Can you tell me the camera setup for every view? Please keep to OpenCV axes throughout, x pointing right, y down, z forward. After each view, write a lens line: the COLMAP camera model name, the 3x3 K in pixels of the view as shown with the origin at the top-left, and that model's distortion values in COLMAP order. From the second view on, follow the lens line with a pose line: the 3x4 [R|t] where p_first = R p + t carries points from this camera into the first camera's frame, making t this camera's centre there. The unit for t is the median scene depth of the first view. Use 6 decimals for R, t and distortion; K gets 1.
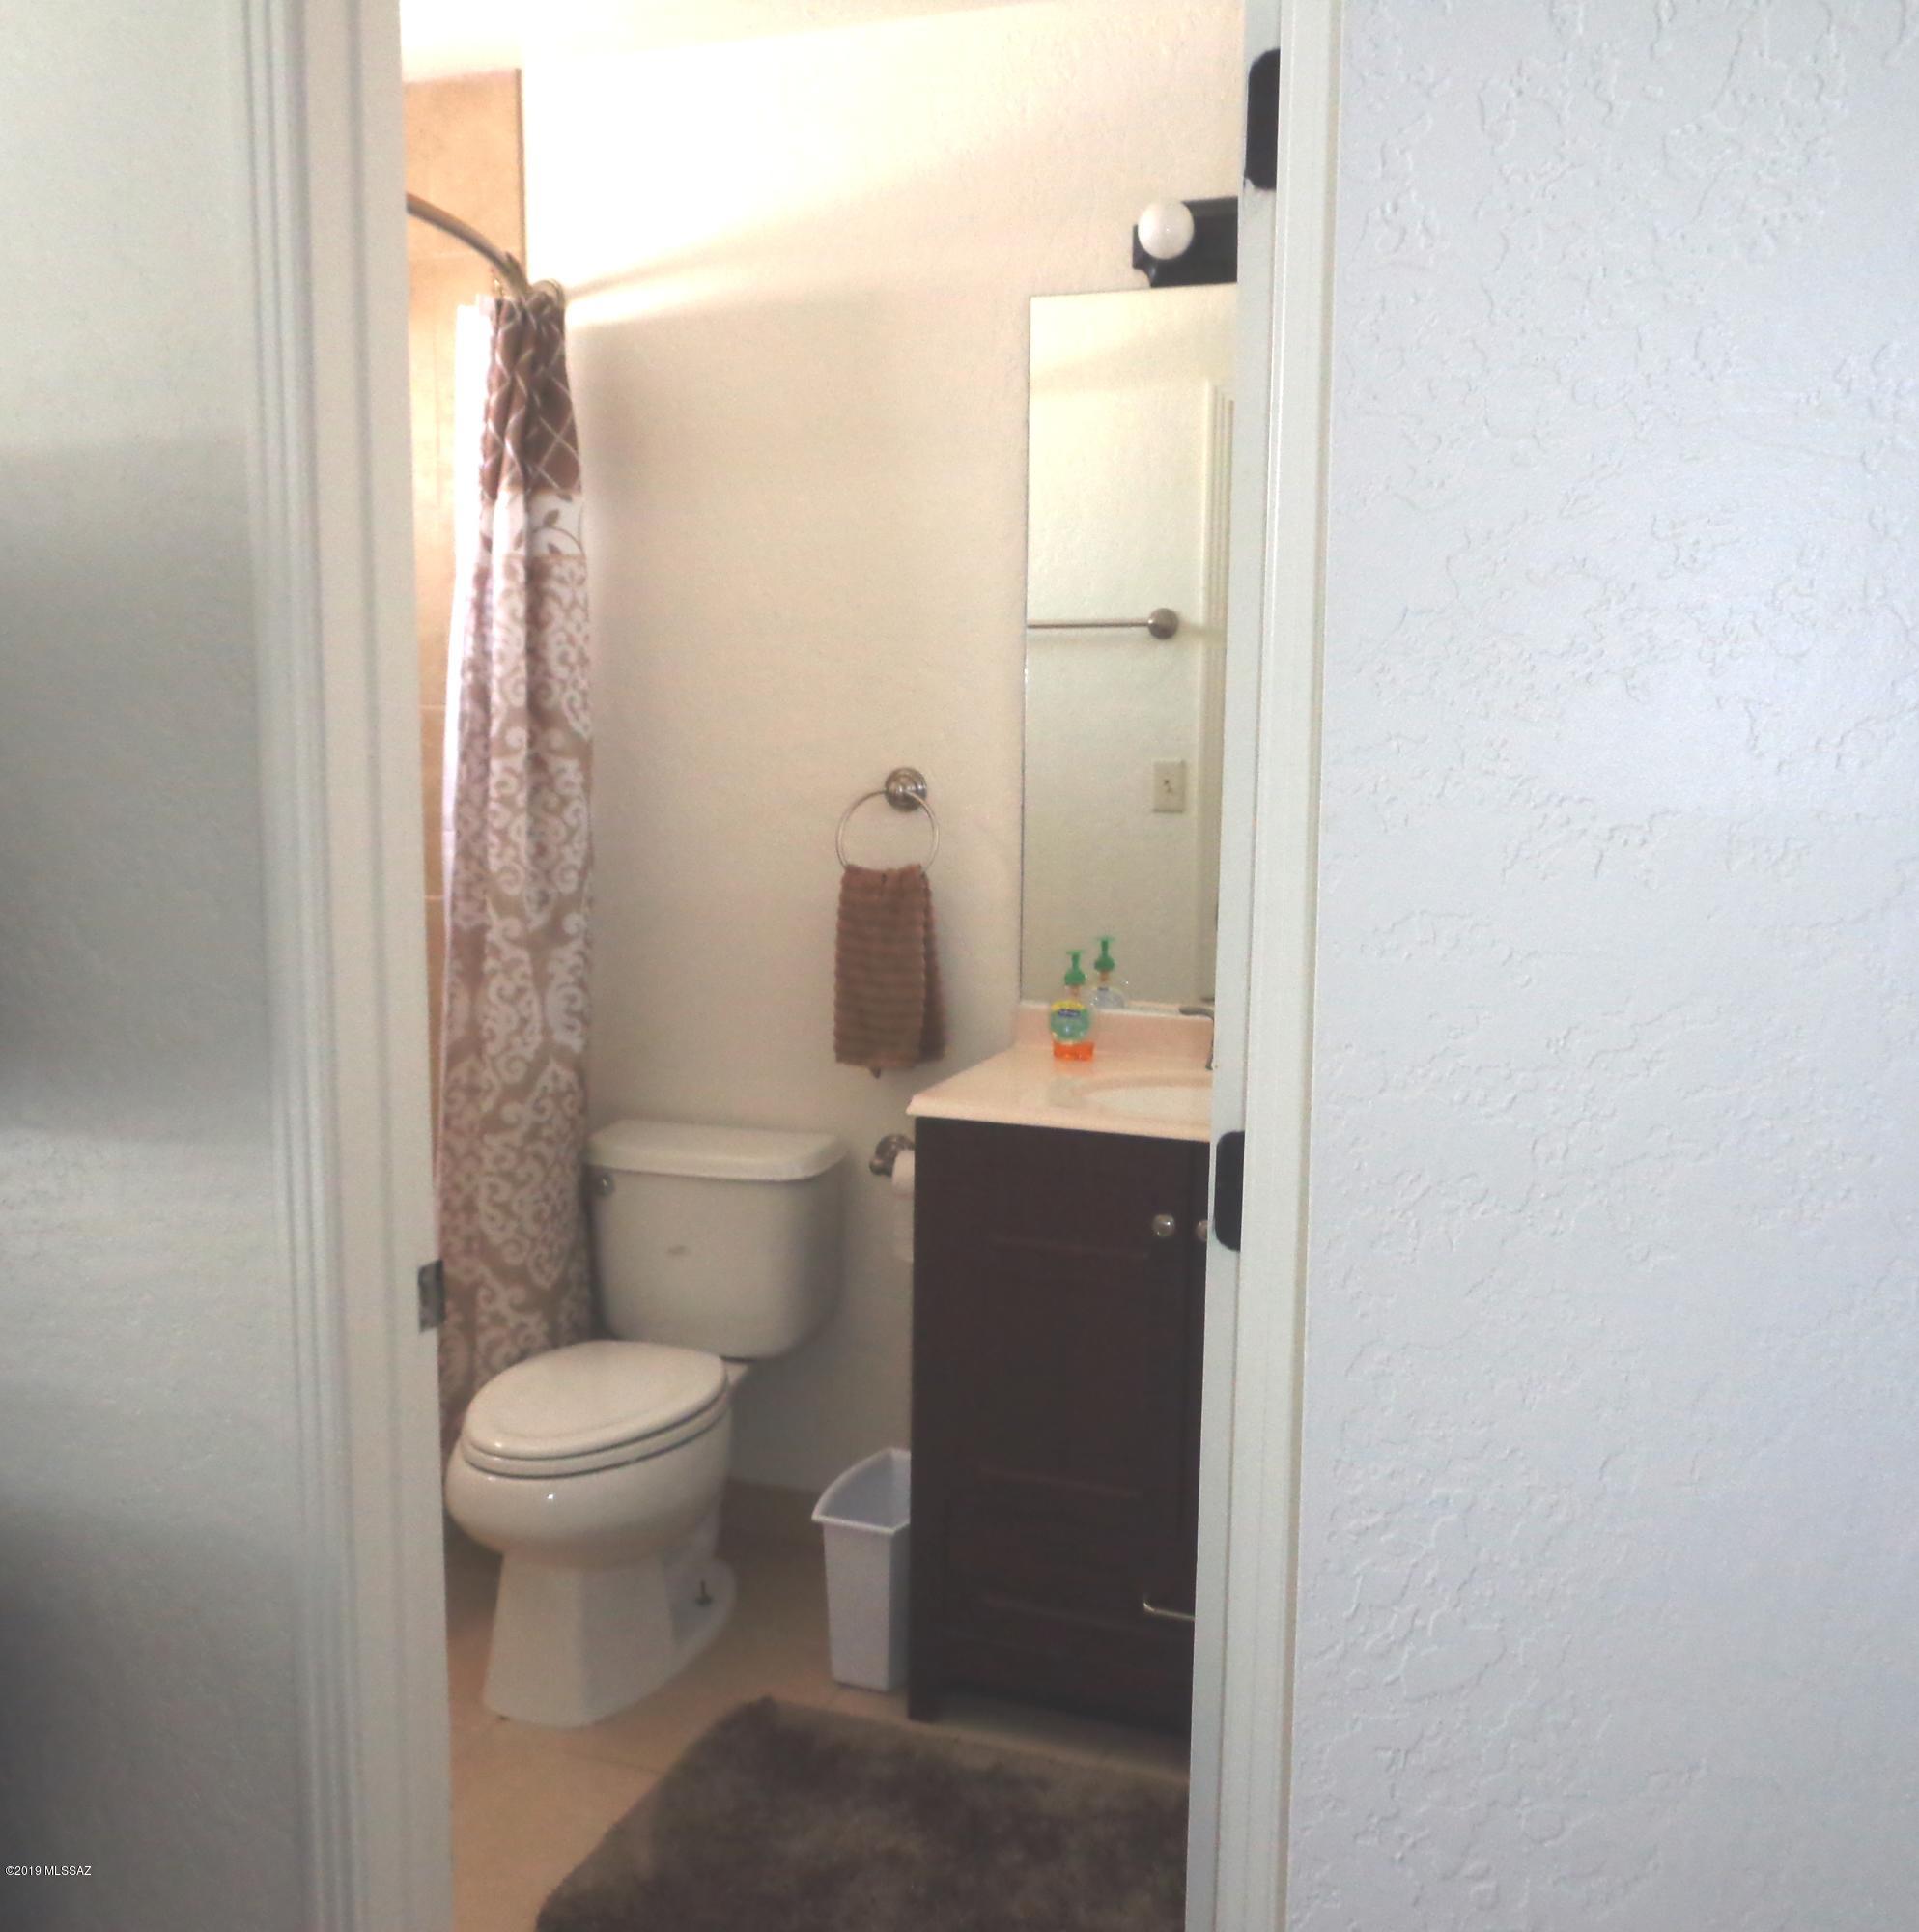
lens RADIAL K [[1749.5, 0, 954.1], [0, 1749.5, 972.2], [0, 0, 1]] dist [-0.004410, -0.000673]
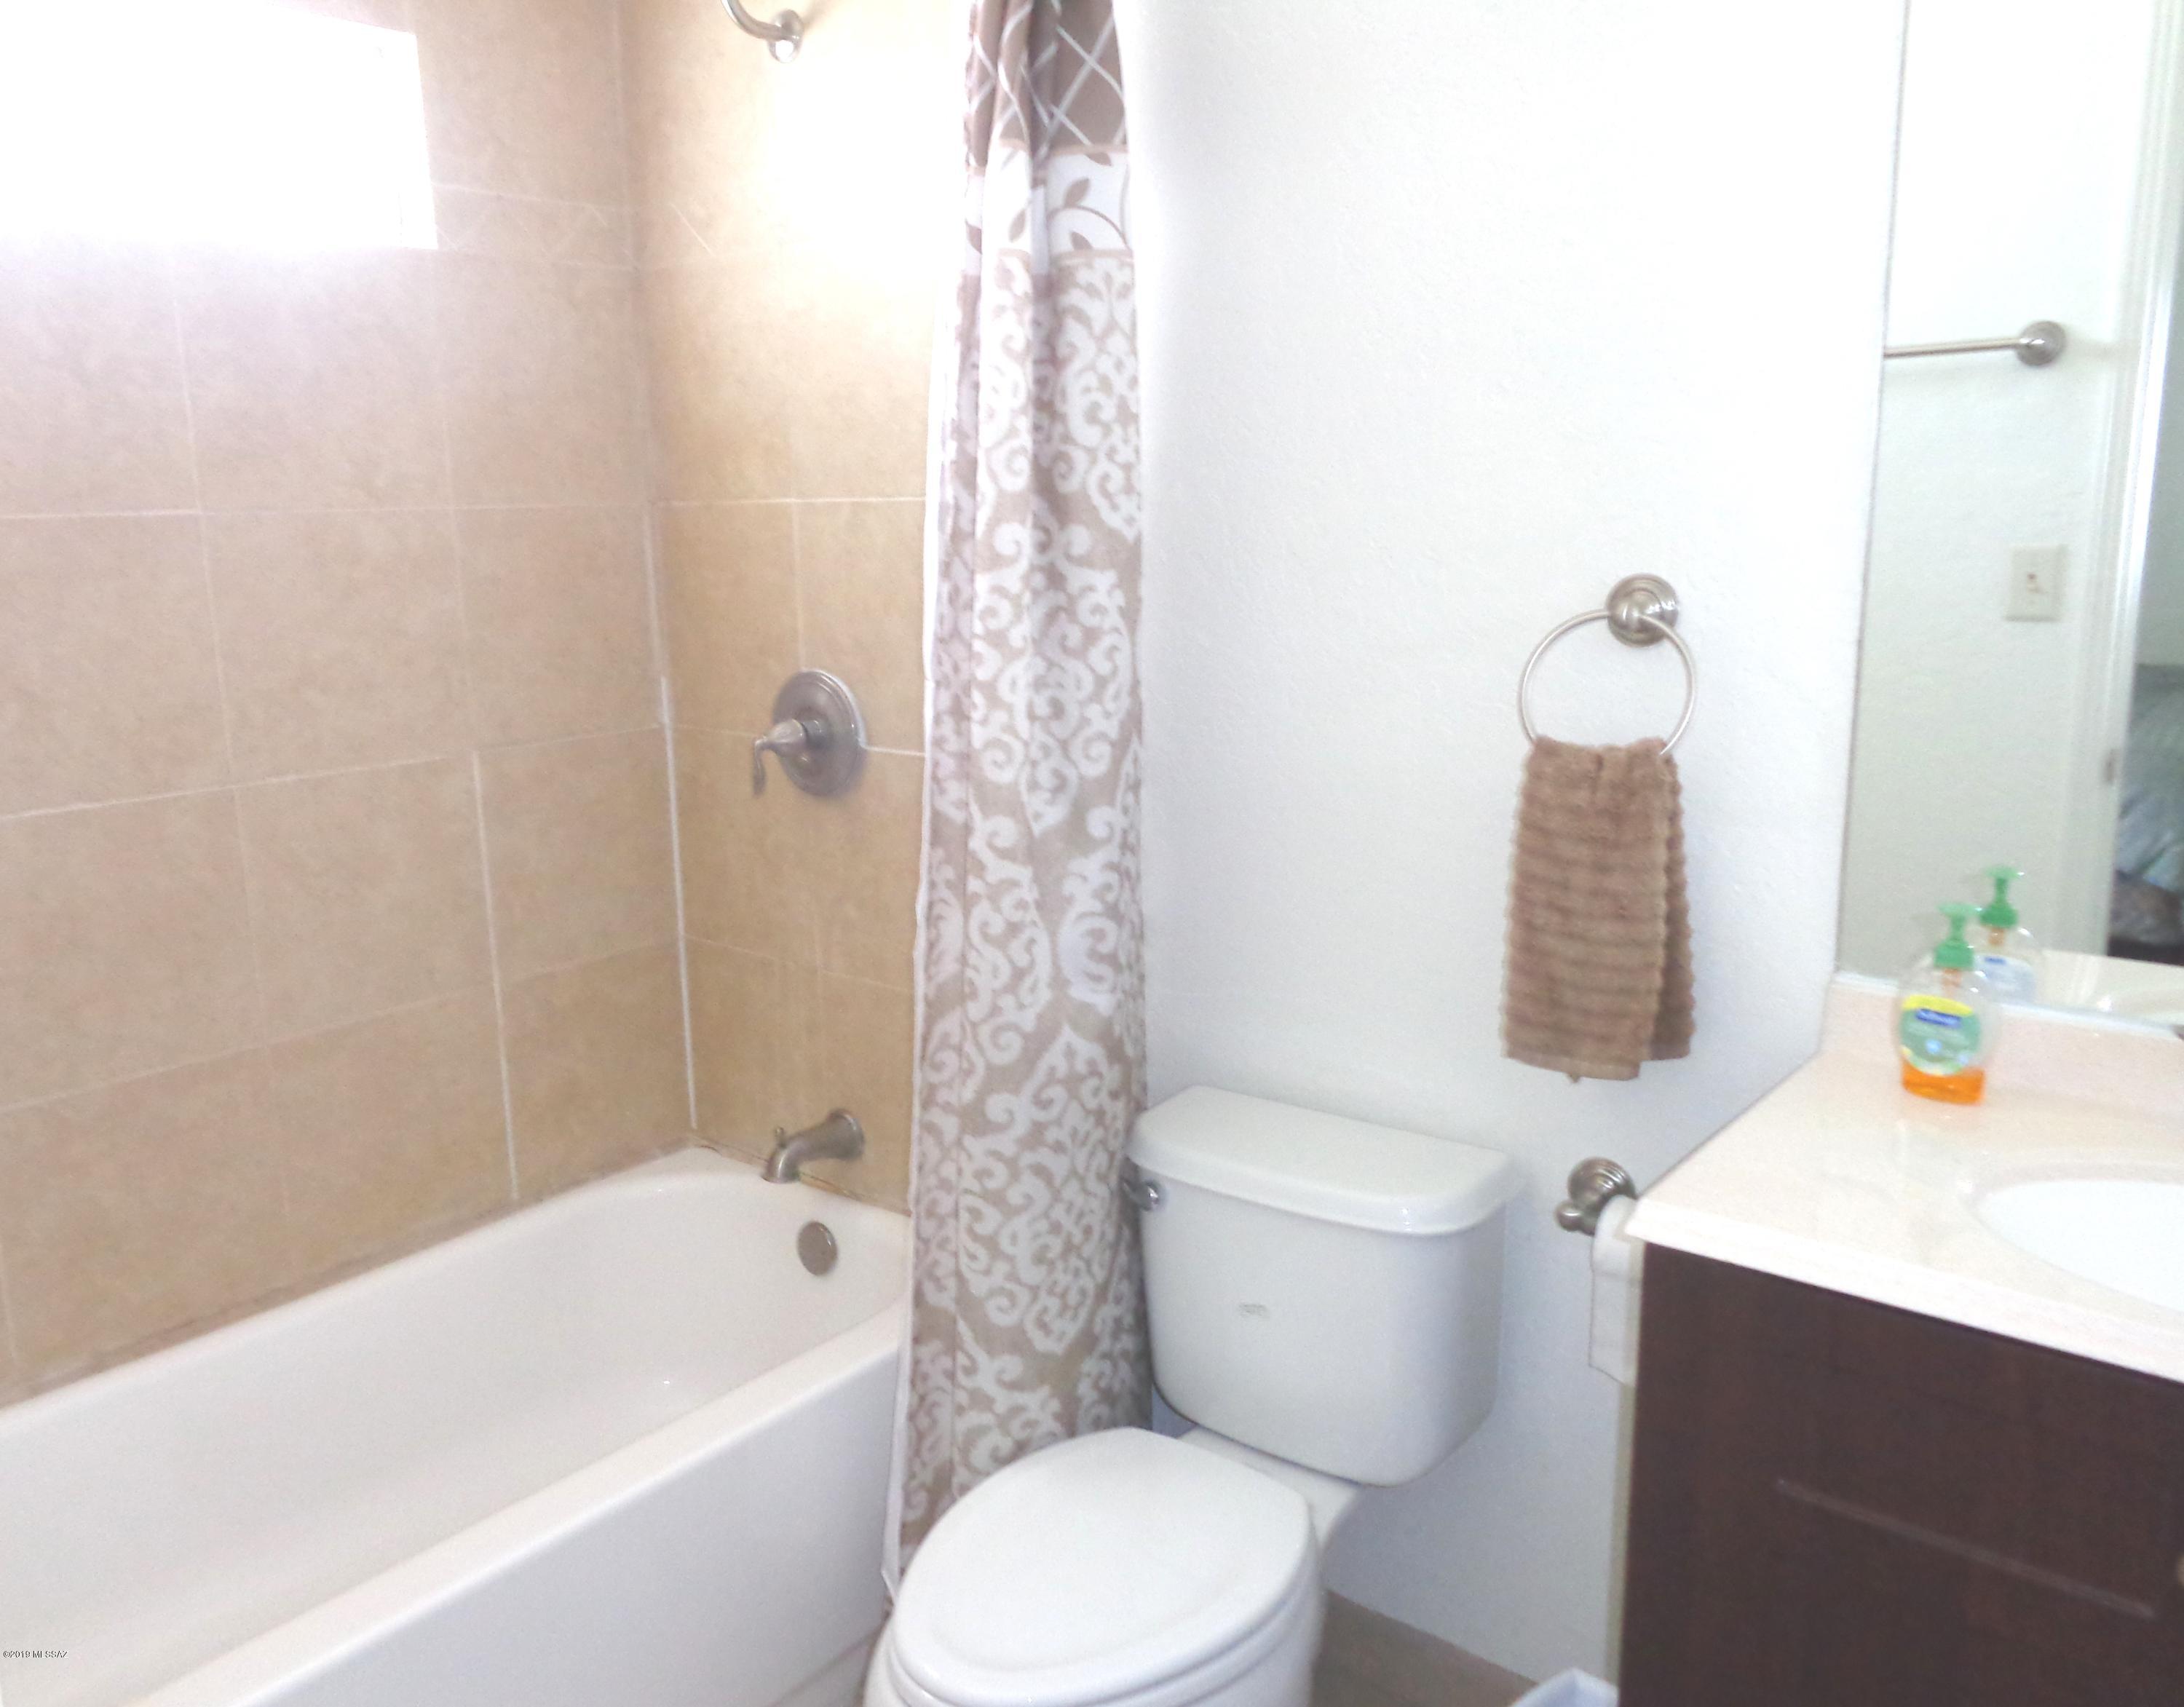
lens RADIAL K [[1669.1, 0, 1075.3], [0, 1669.1, 833.6], [0, 0, 1]] dist [0.009330, -0.011656]
pose [[0.942406, 0.038448, -0.332255, -0.018434], [-0.021735, 0.998311, 0.053874, -0.057115], [0.333765, -0.043549, 0.941650, 0.405617]]
